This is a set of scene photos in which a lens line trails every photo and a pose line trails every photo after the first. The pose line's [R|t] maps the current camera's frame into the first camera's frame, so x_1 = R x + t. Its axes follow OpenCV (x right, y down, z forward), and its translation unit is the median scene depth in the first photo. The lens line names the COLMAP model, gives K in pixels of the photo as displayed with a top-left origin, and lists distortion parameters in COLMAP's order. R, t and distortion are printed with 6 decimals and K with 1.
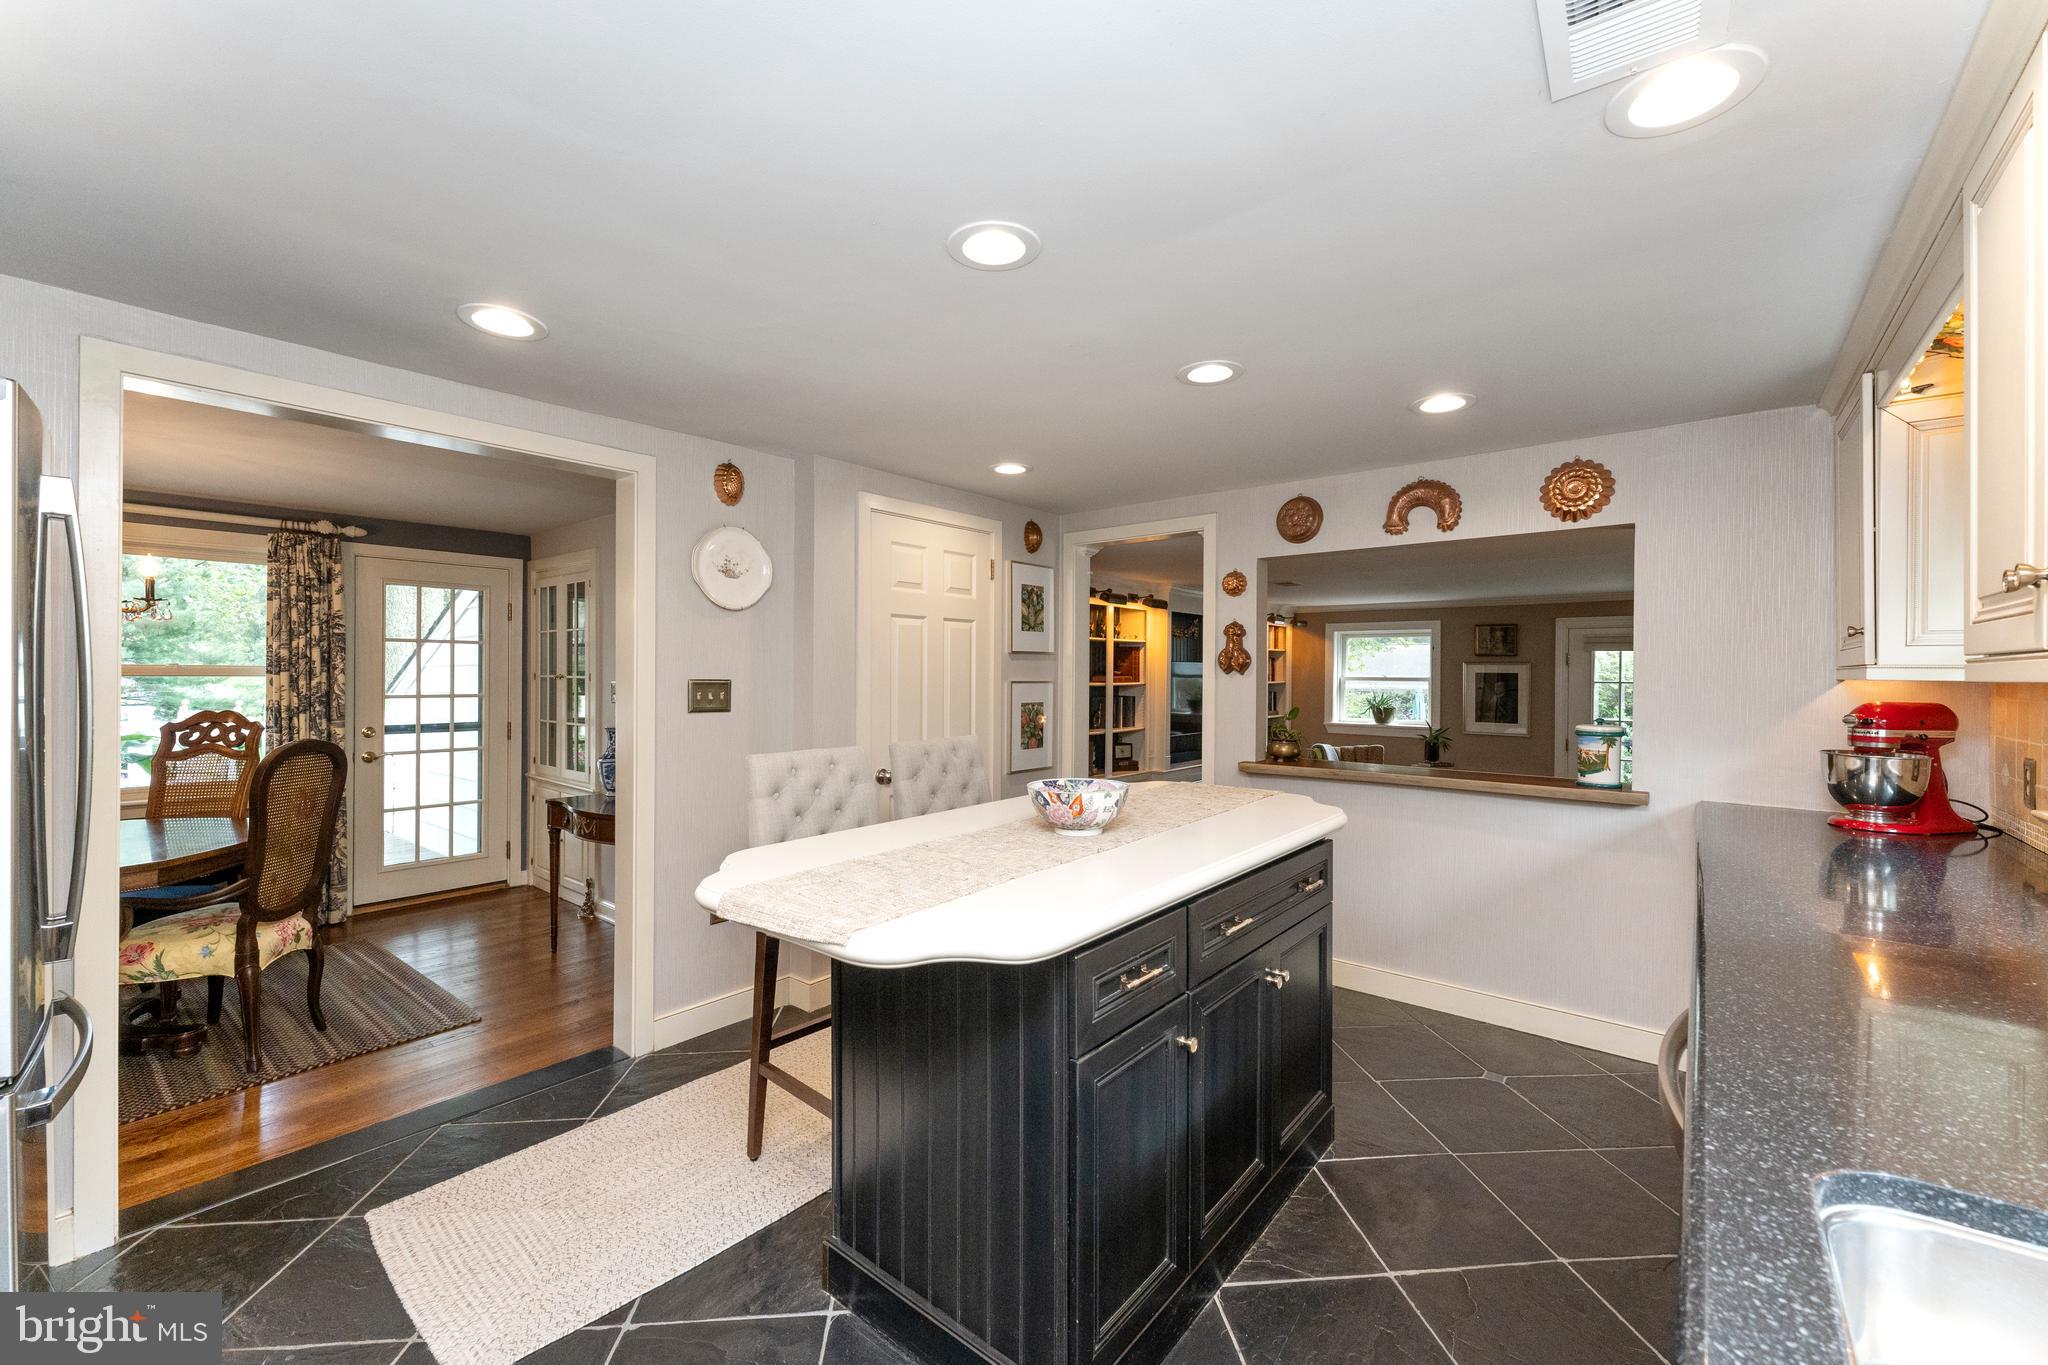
lens RADIAL K [[810.5, 0, 1022.3], [0, 810.5, 679.2], [0, 0, 1]] dist [0.002833, 0.000111]
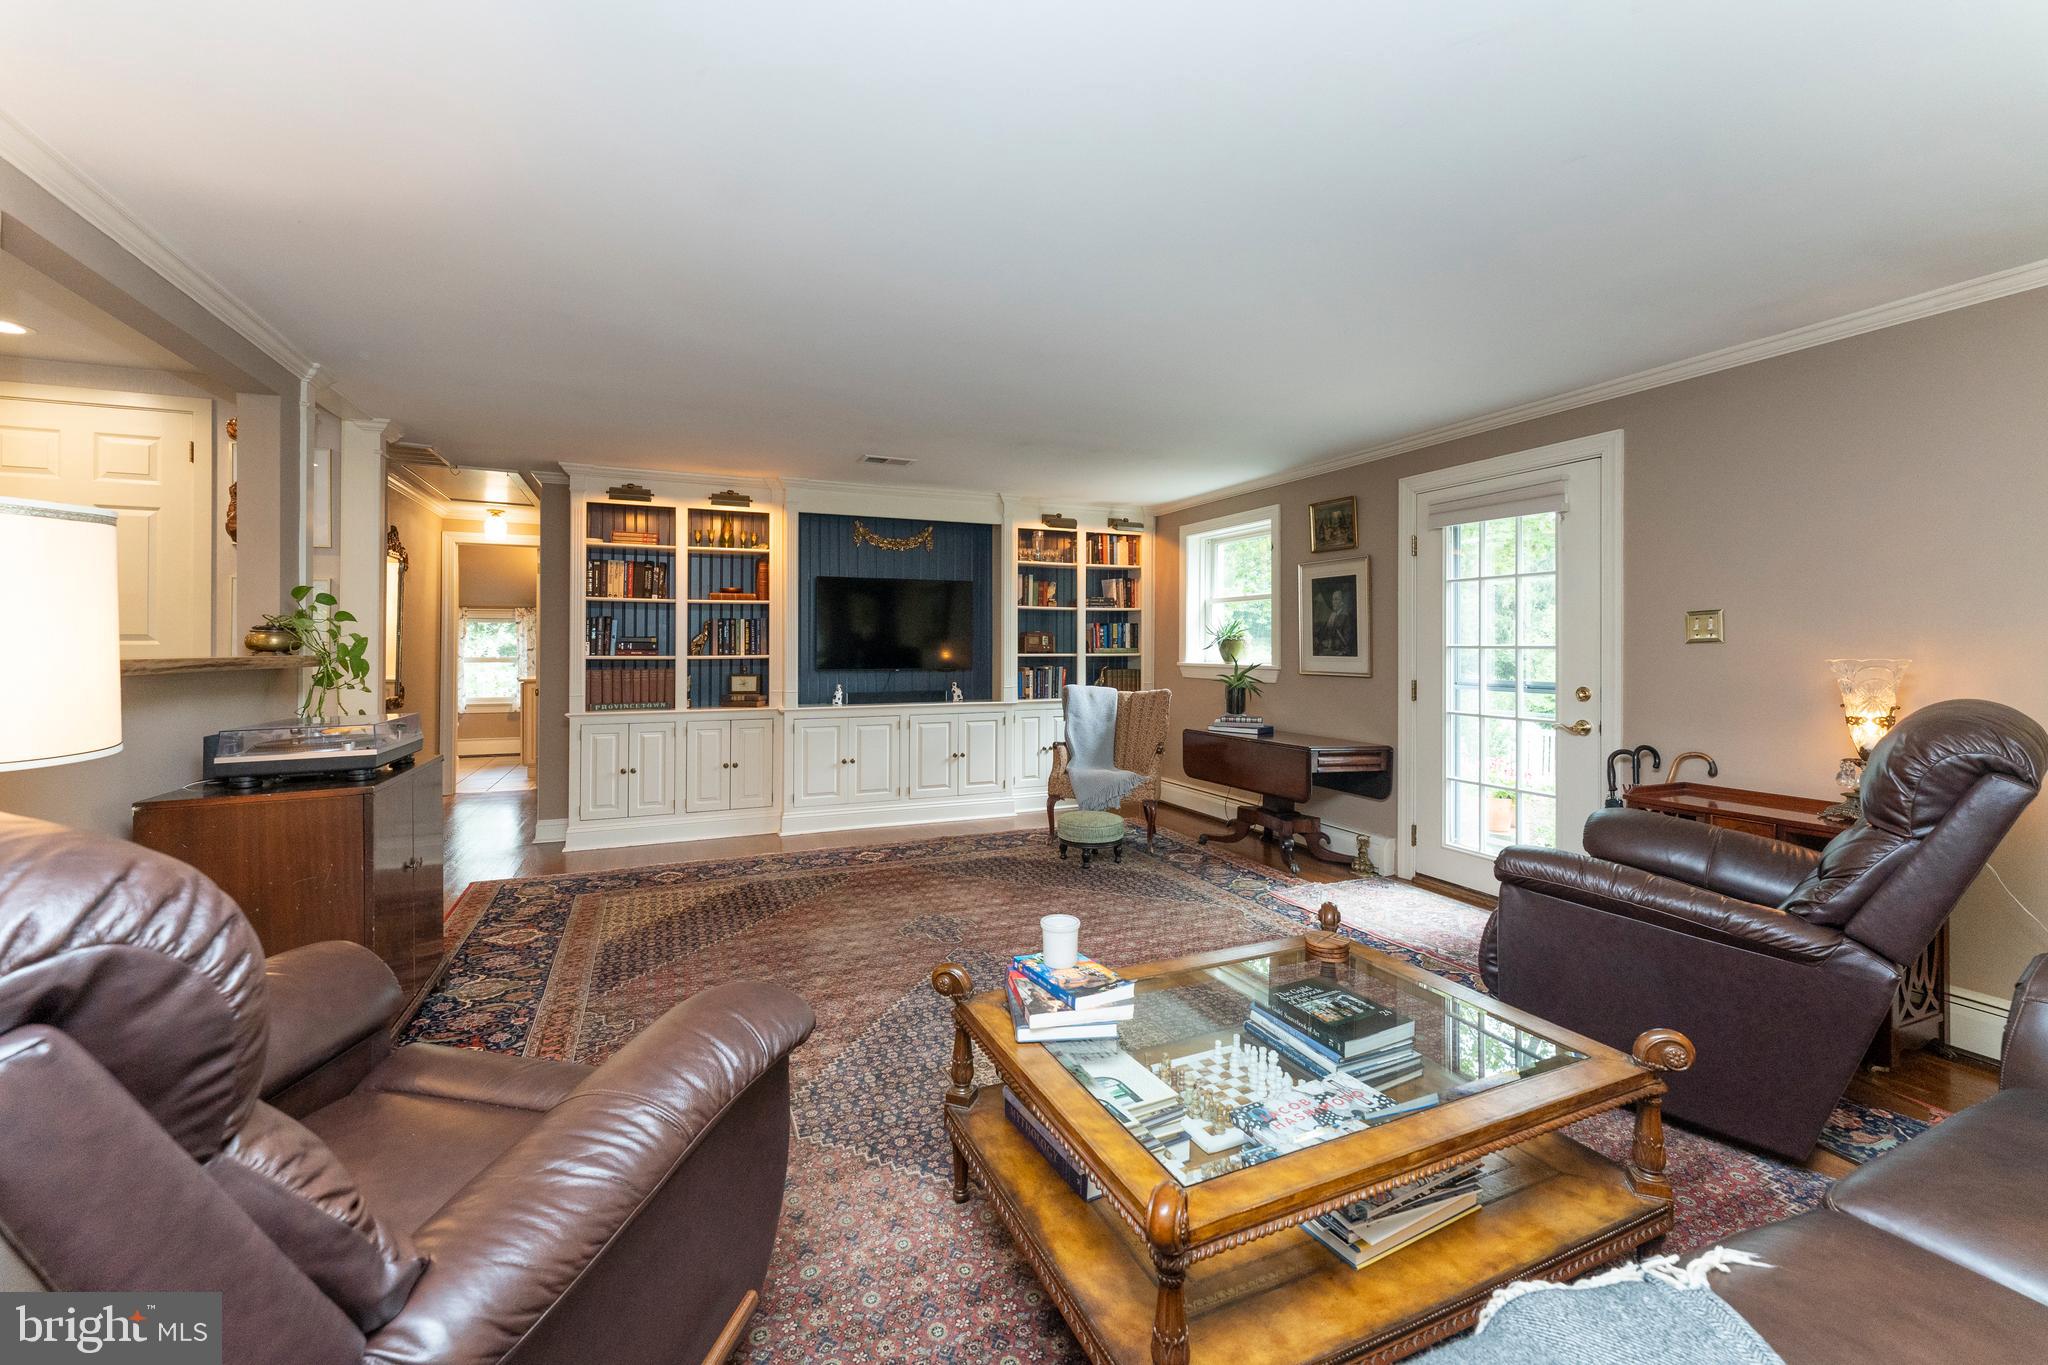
lens RADIAL K [[810.5, 0, 1051.1], [0, 810.5, 651.2], [0, 0, 1]] dist [0.002833, 0.000111]
pose [[0.900370, -0.006764, -0.435072, 1.333500], [0.006024, 0.999977, -0.003081, 0.102539], [0.435083, 0.000153, 0.900390, 0.677023]]
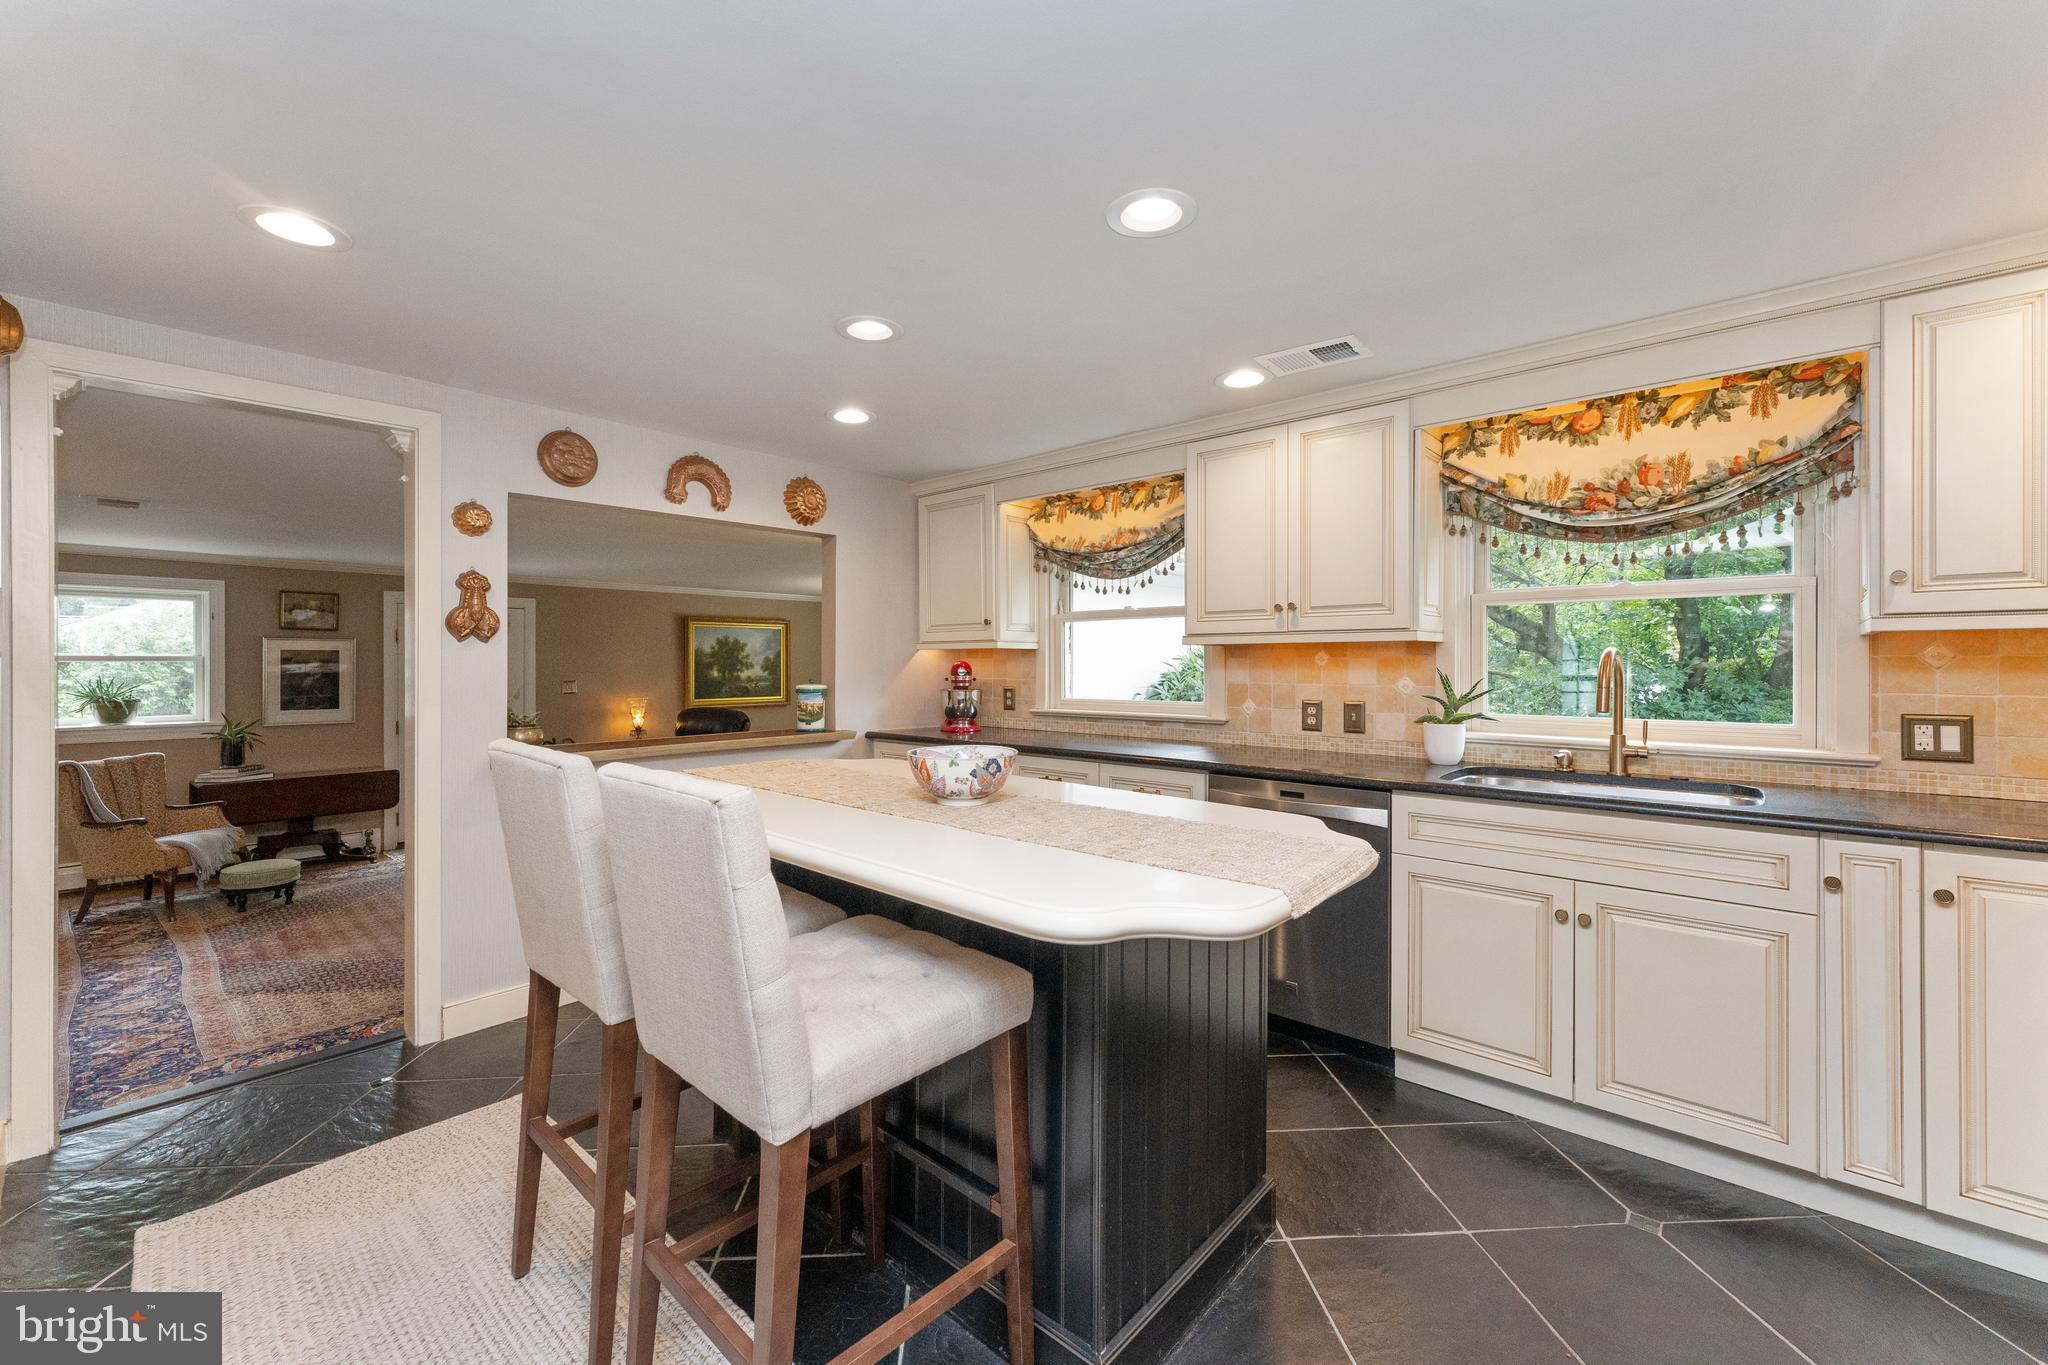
lens RADIAL K [[810.5, 0, 1025.4], [0, 810.5, 647.1], [0, 0, 1]] dist [0.002833, 0.000111]
pose [[0.037673, 0.010934, 0.999230, -0.450072], [0.008902, 0.999897, -0.011277, 0.011095], [-0.999250, 0.009320, 0.037572, 0.472113]]
